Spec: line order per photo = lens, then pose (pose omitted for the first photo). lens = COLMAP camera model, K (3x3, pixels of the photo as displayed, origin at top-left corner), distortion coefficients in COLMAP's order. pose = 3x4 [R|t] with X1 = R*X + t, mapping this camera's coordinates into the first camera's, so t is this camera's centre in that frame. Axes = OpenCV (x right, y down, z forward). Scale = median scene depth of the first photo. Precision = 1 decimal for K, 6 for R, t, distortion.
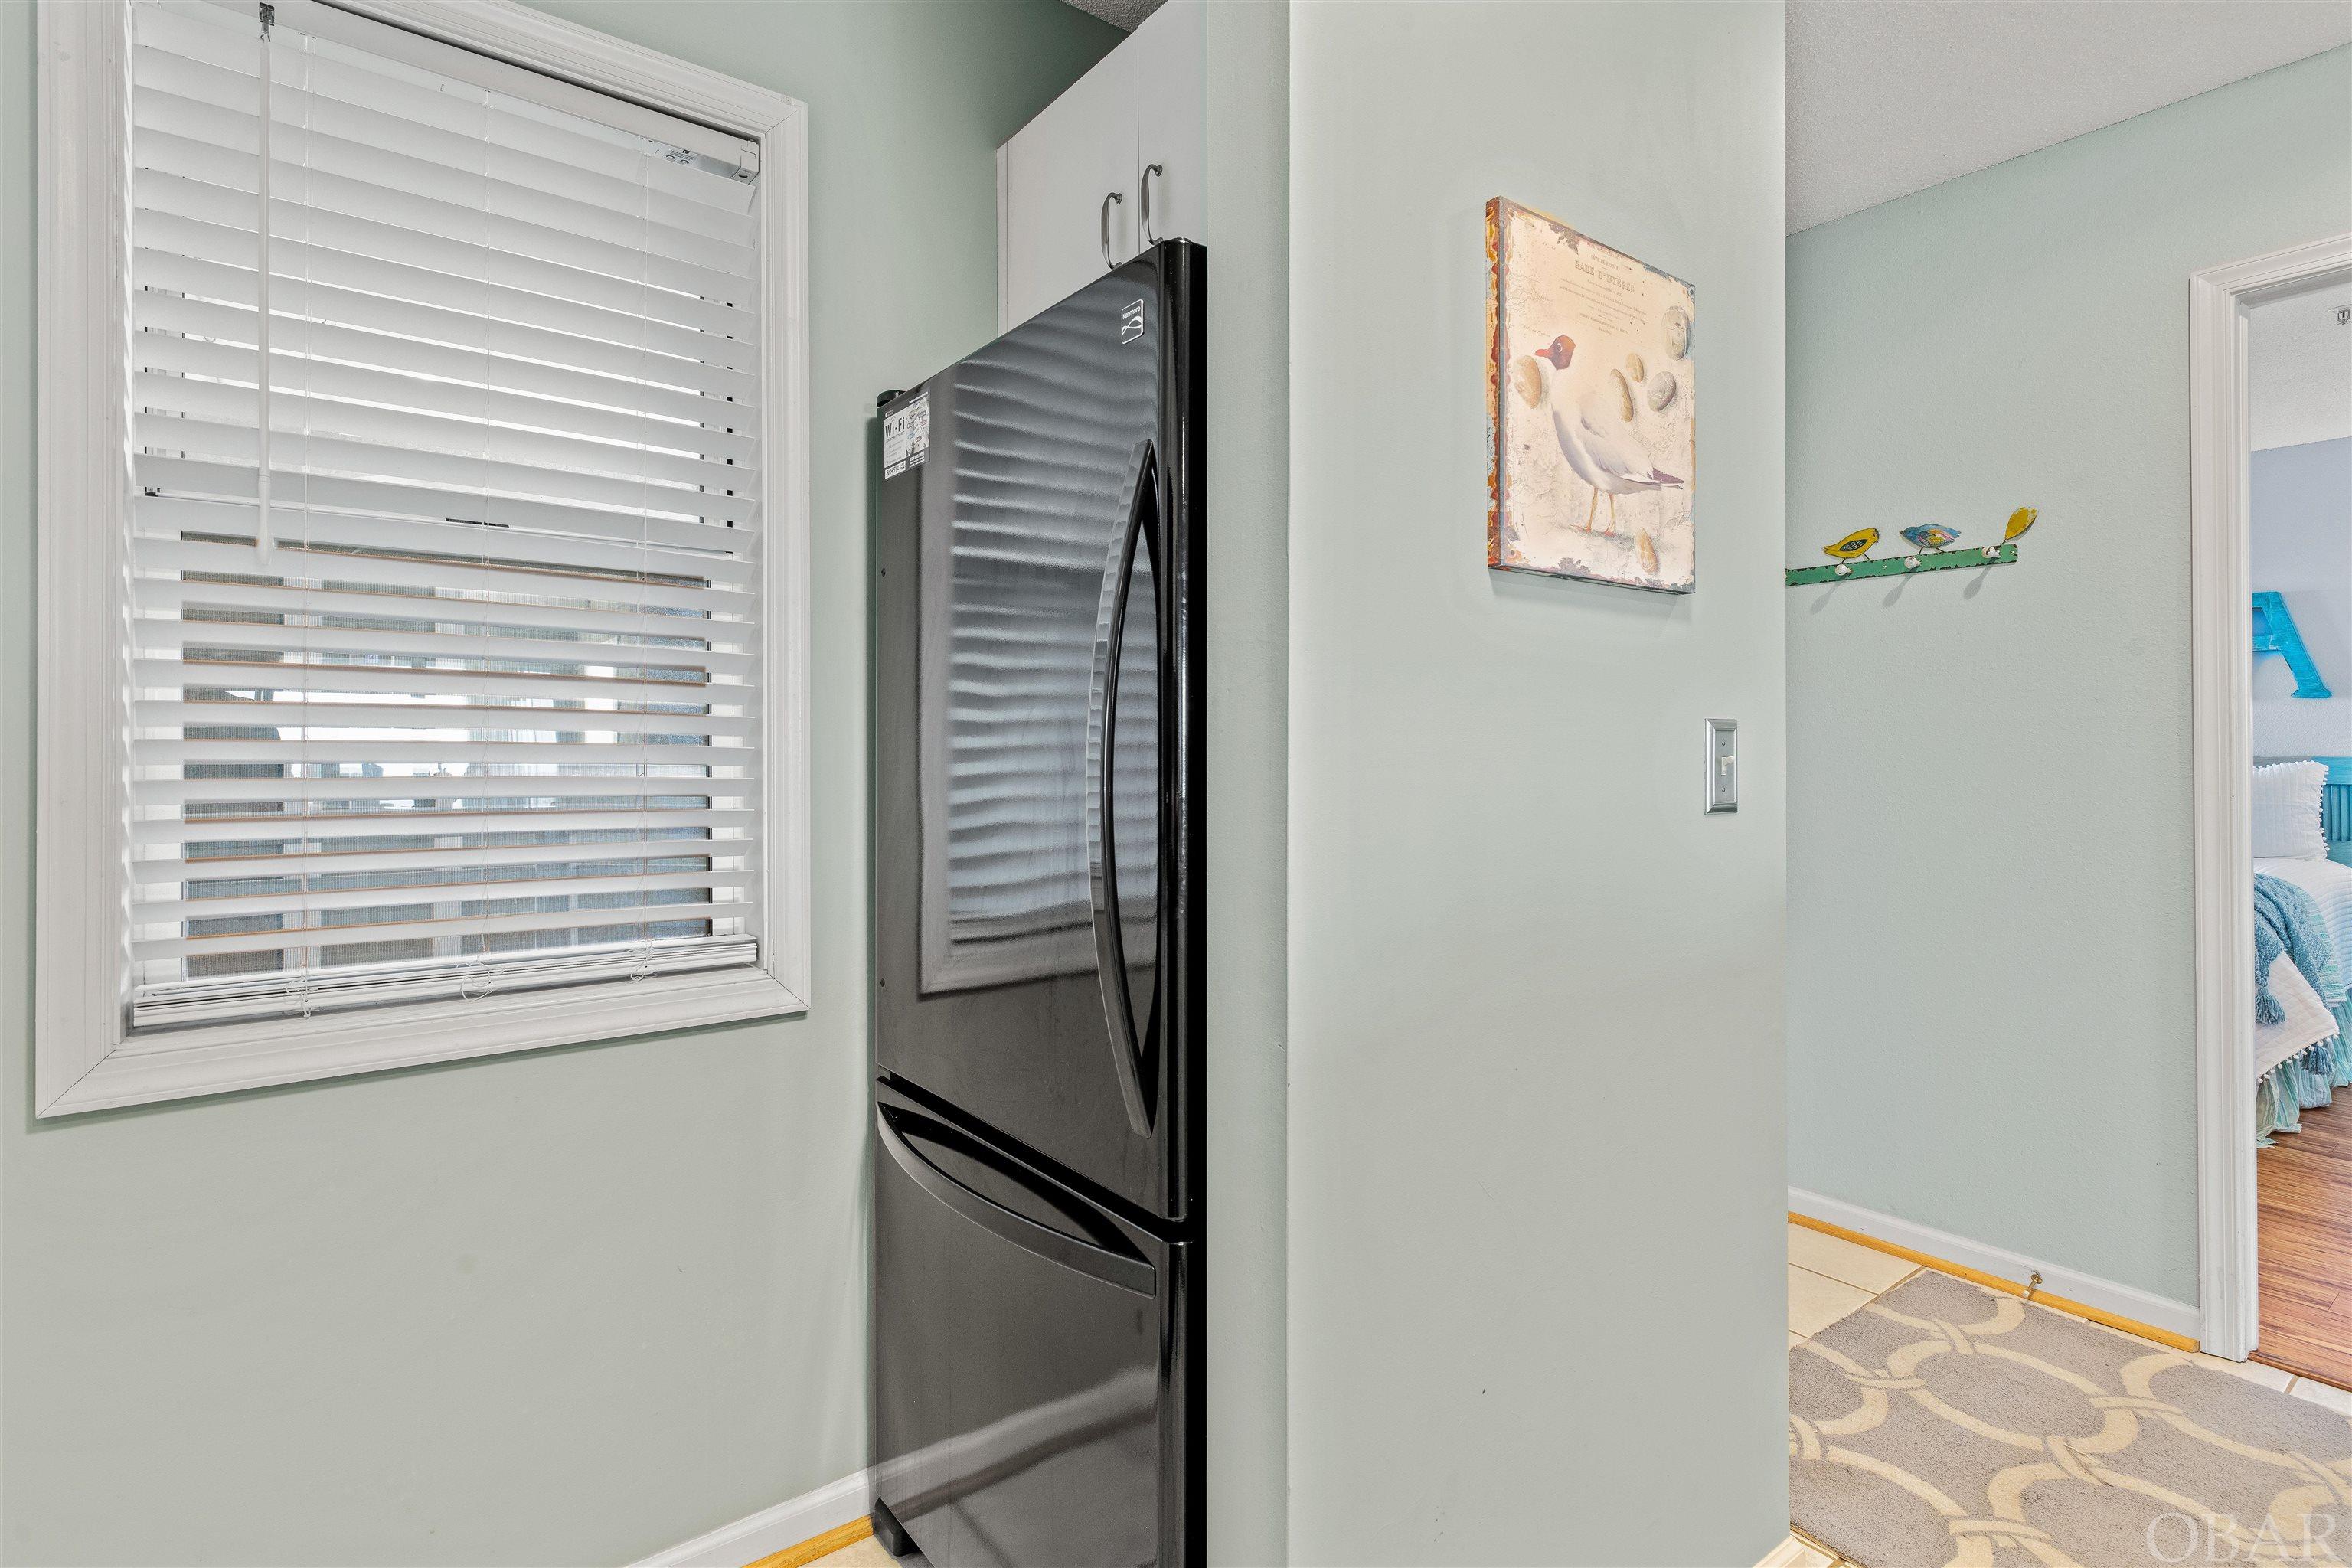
lens RADIAL K [[1147.6, 0, 1182.5], [0, 1147.6, 751.4], [0, 0, 1]] dist [0.001166, -0.000643]
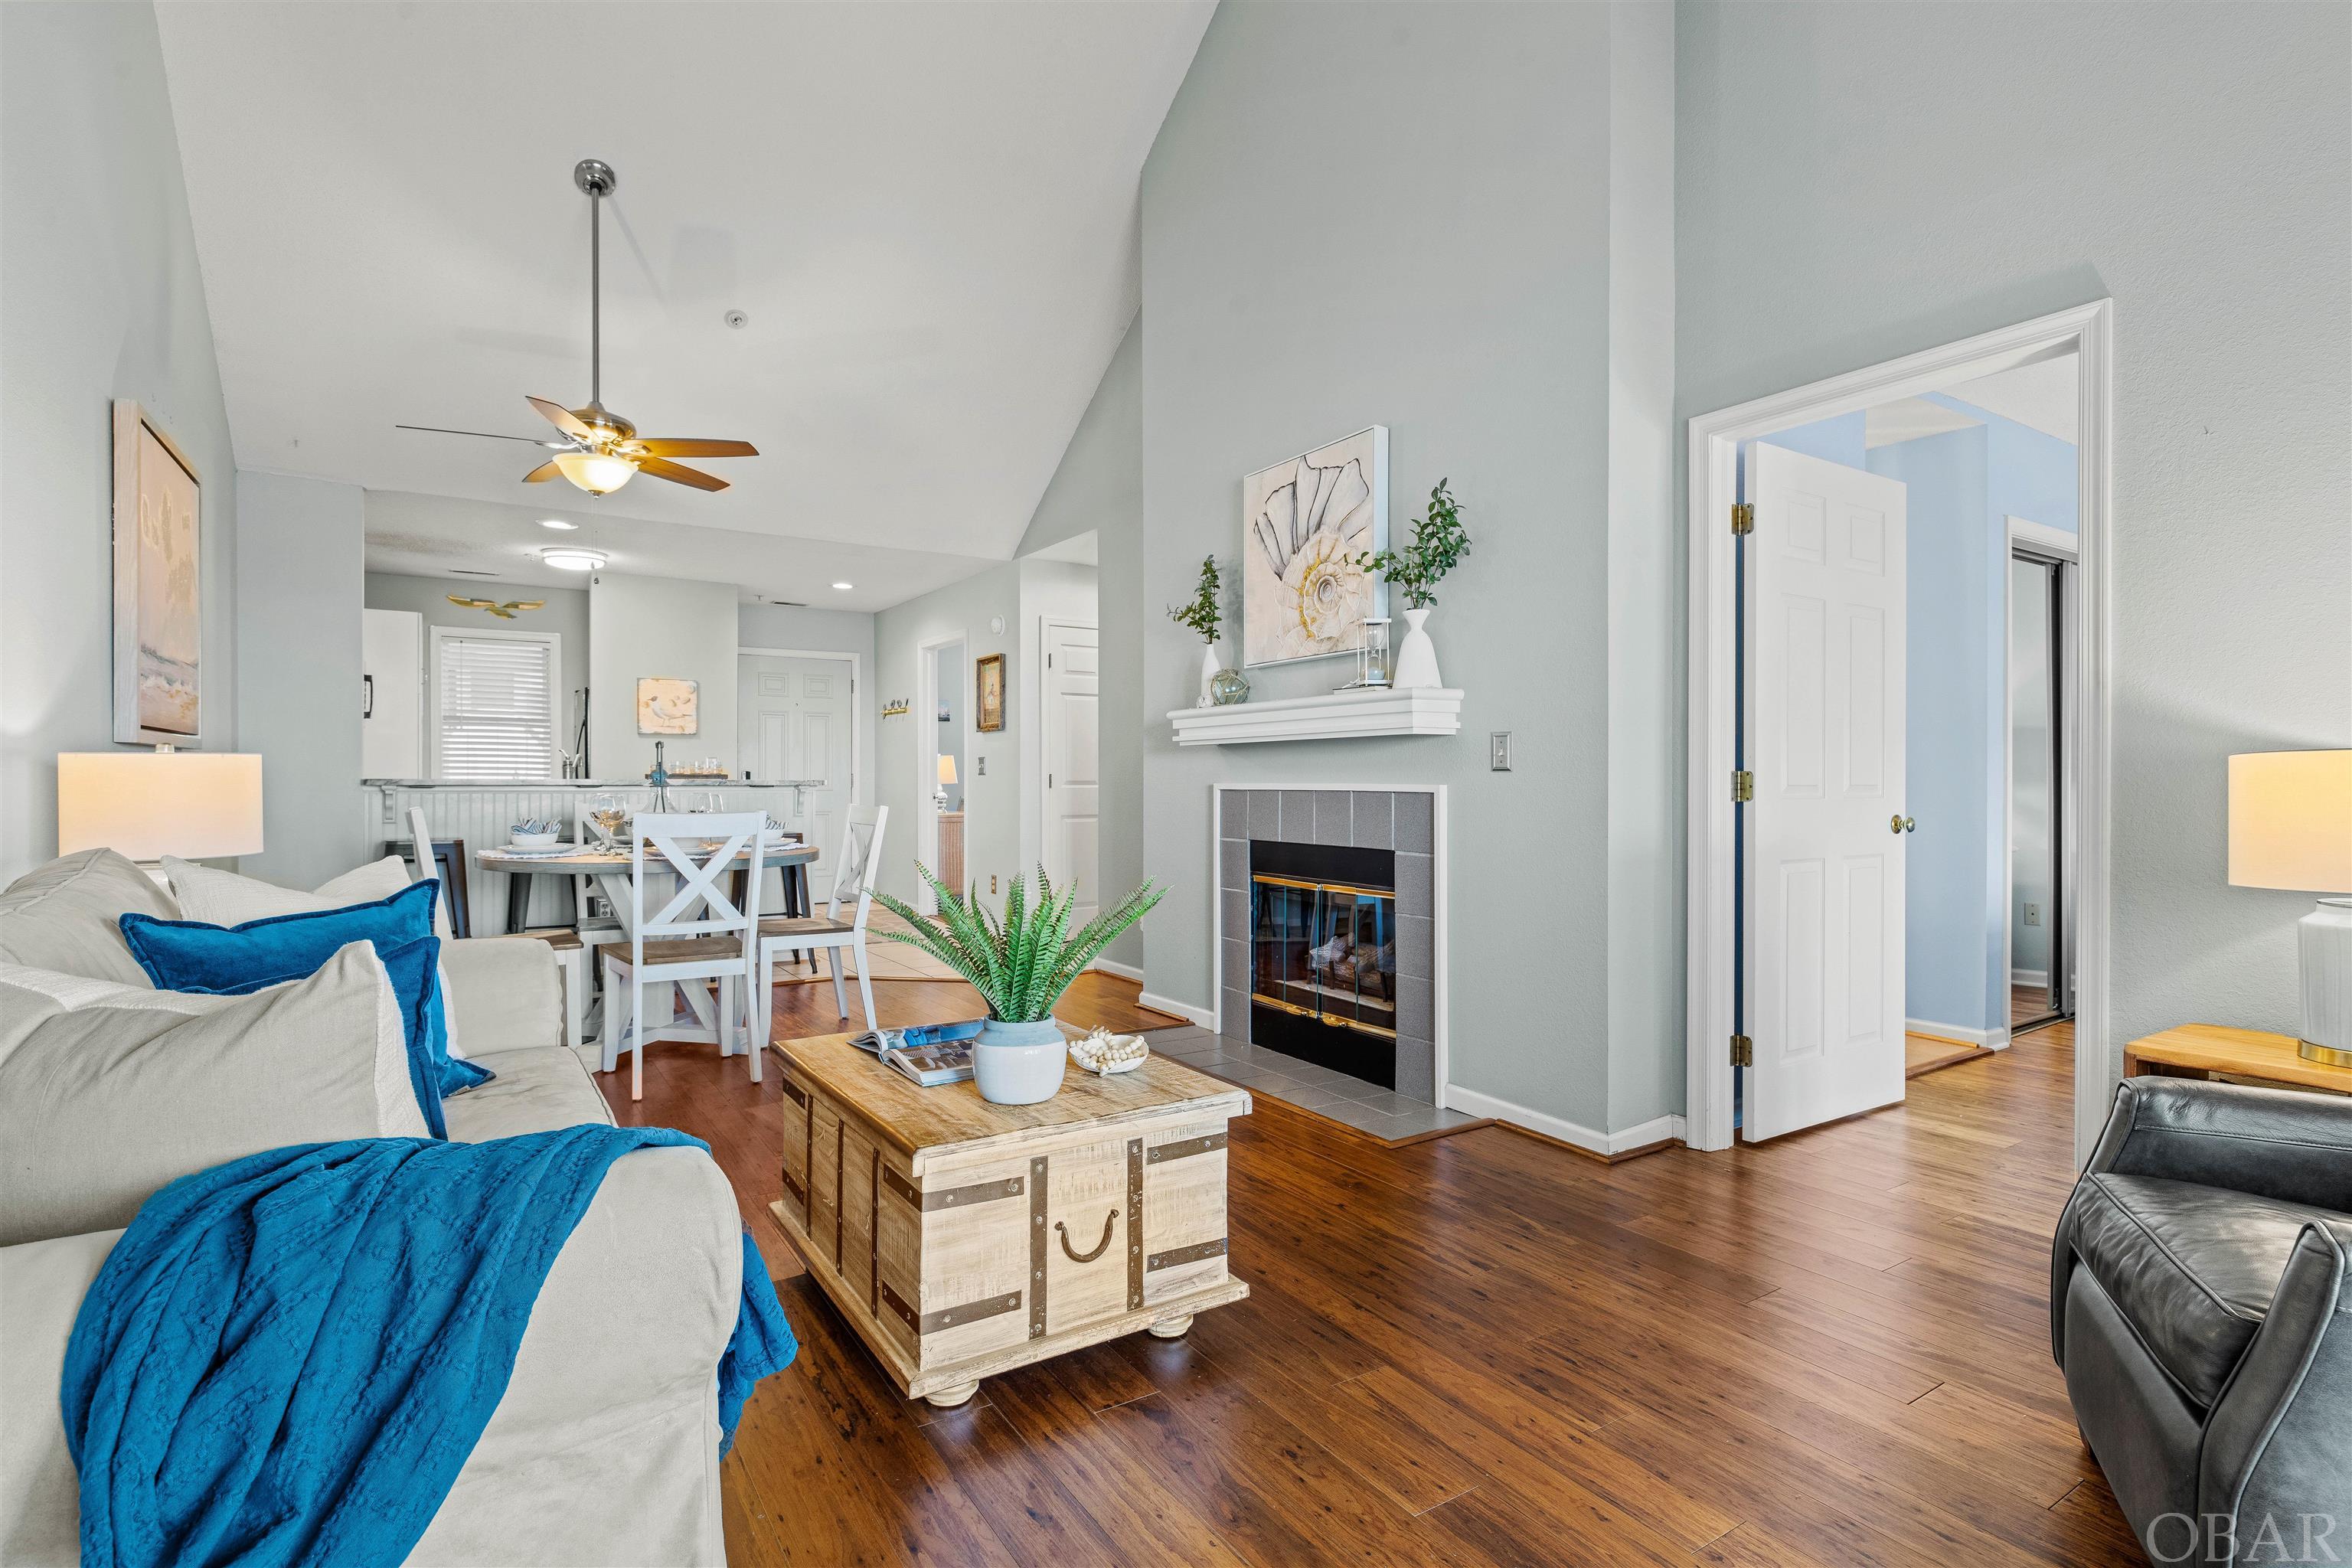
lens RADIAL K [[1146.4, 0, 1171.8], [0, 1146.4, 771.0], [0, 0, 1]] dist [-0.001111, 0.000064]
pose [[0.996369, 0.002329, -0.085108, 2.778461], [-0.002862, 0.999977, -0.006133, 0.060111], [0.085092, 0.006354, 0.996353, -3.779128]]
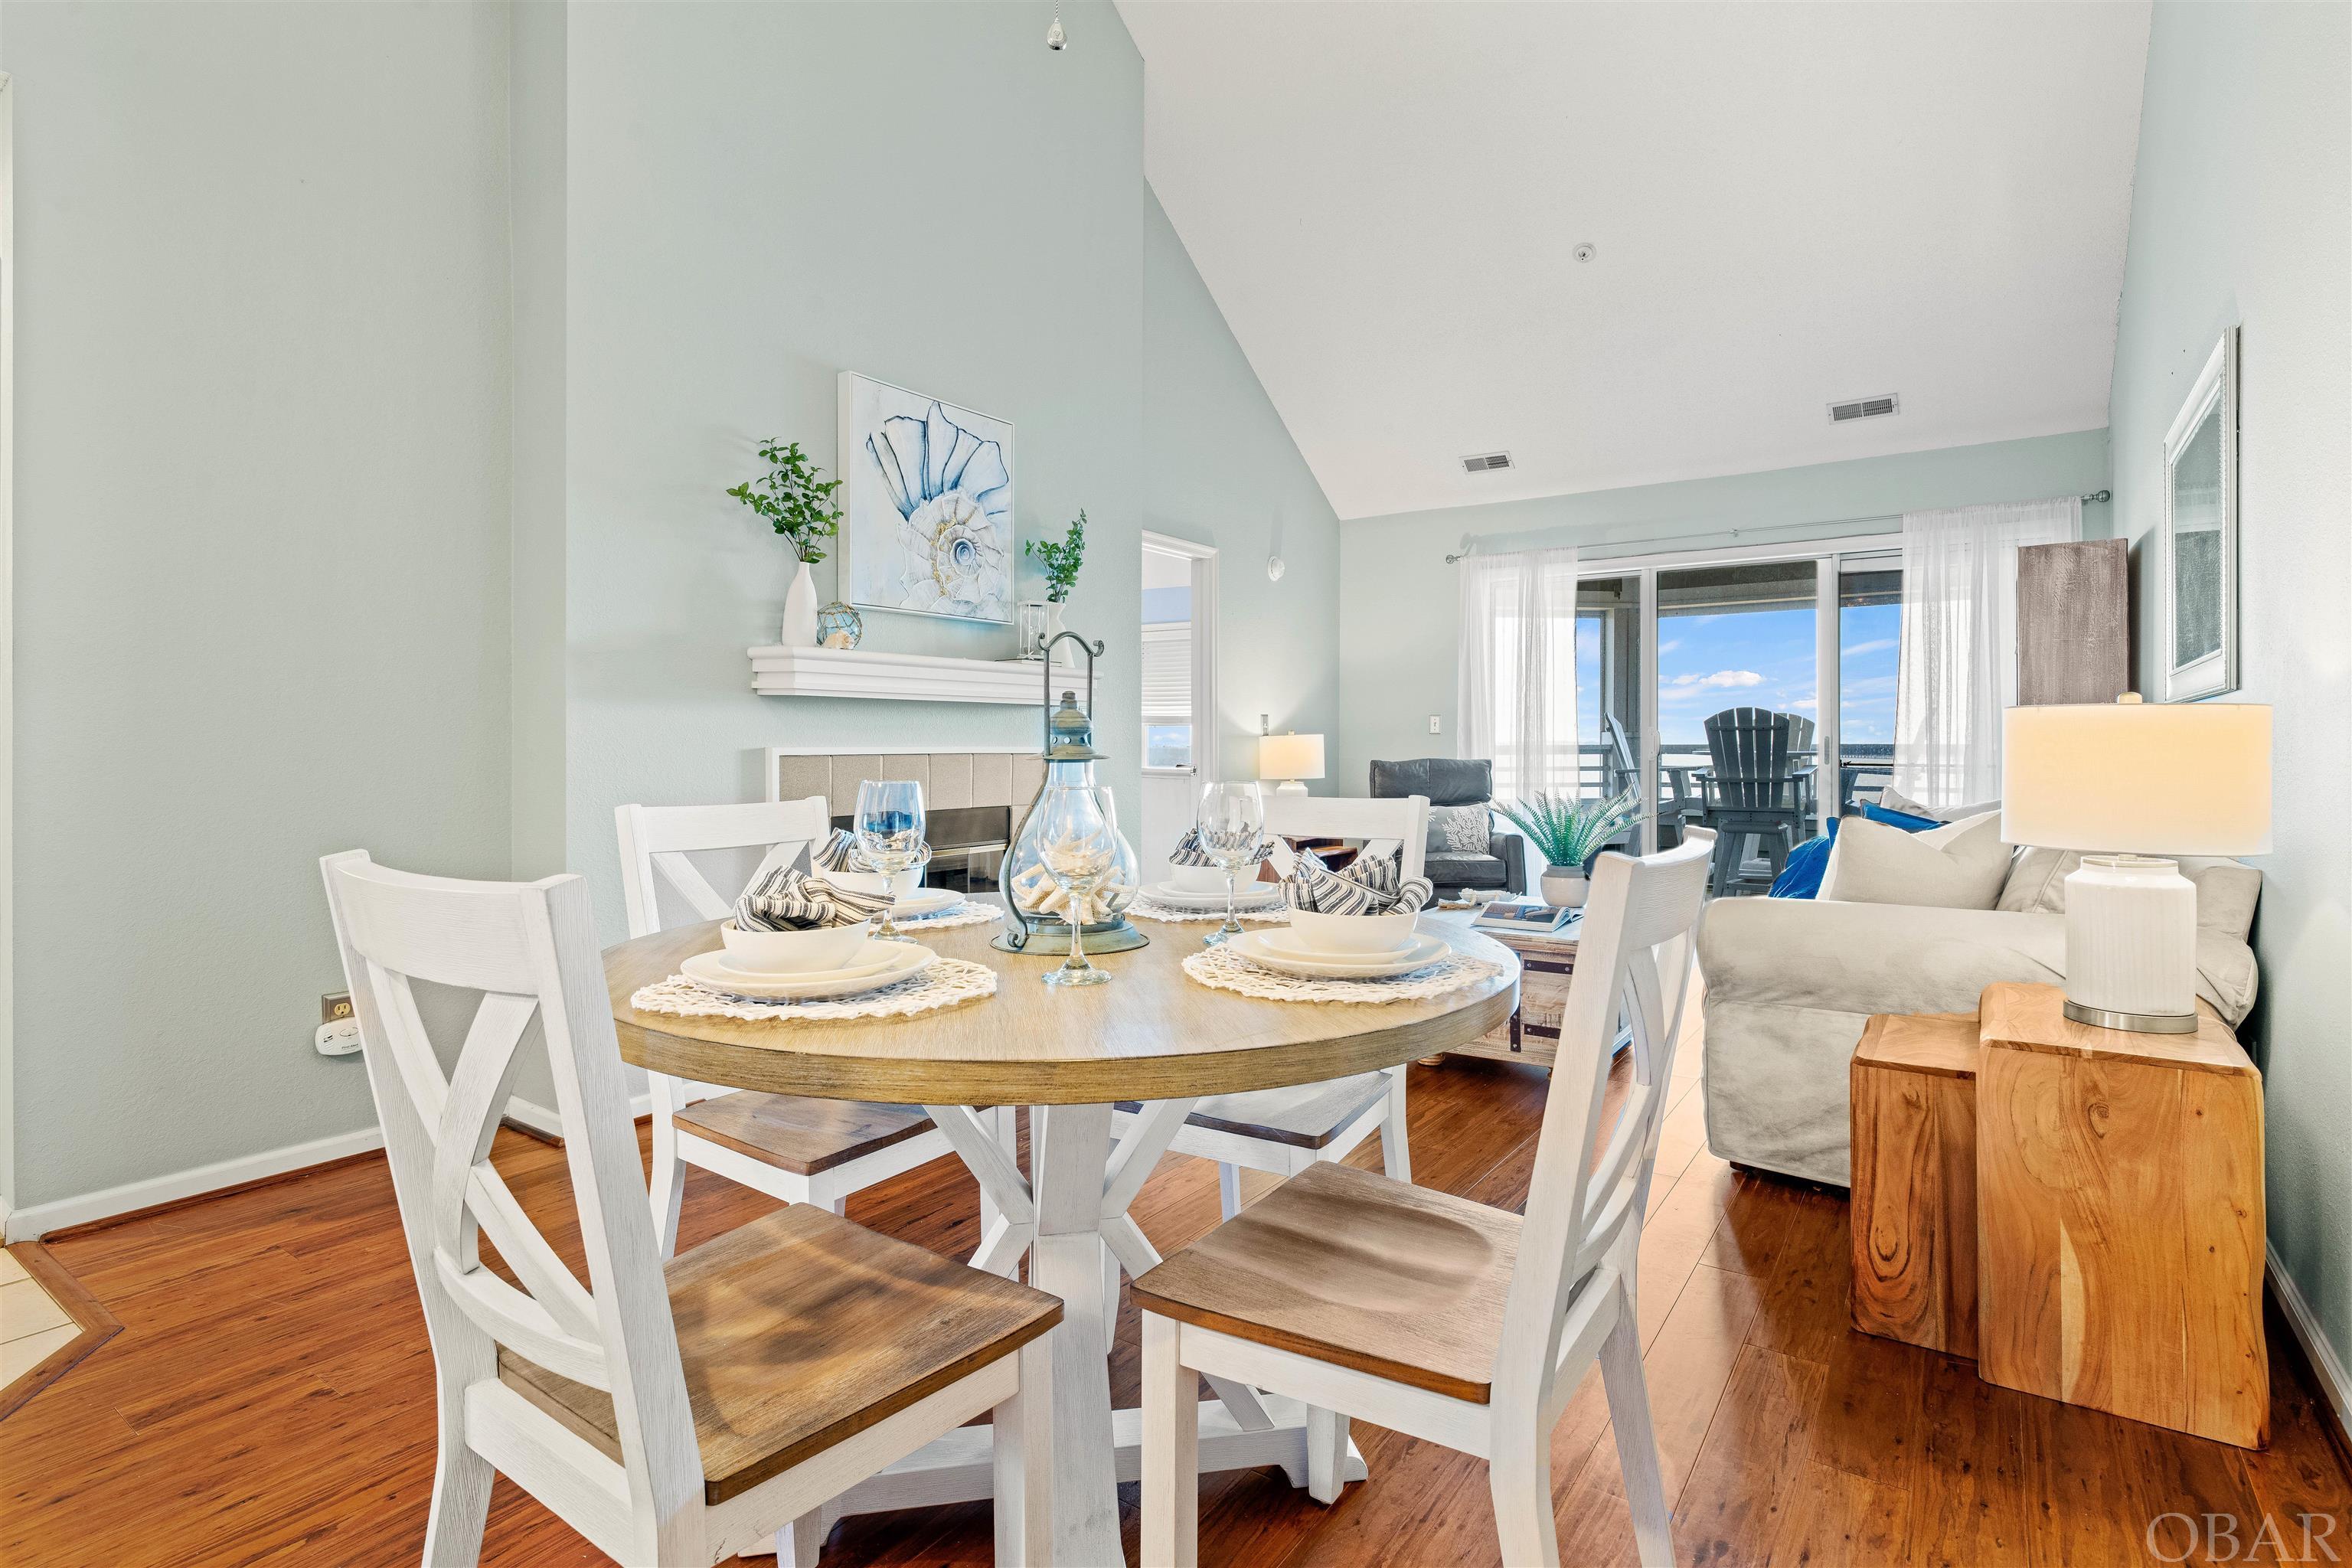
lens RADIAL K [[1147.6, 0, 1182.5], [0, 1147.6, 751.4], [0, 0, 1]] dist [0.001166, -0.000643]
pose [[-0.304925, -0.001739, 0.952375, 0.419724], [0.001414, 0.999996, 0.002278, 0.075507], [-0.952375, 0.002041, -0.304921, -1.004551]]
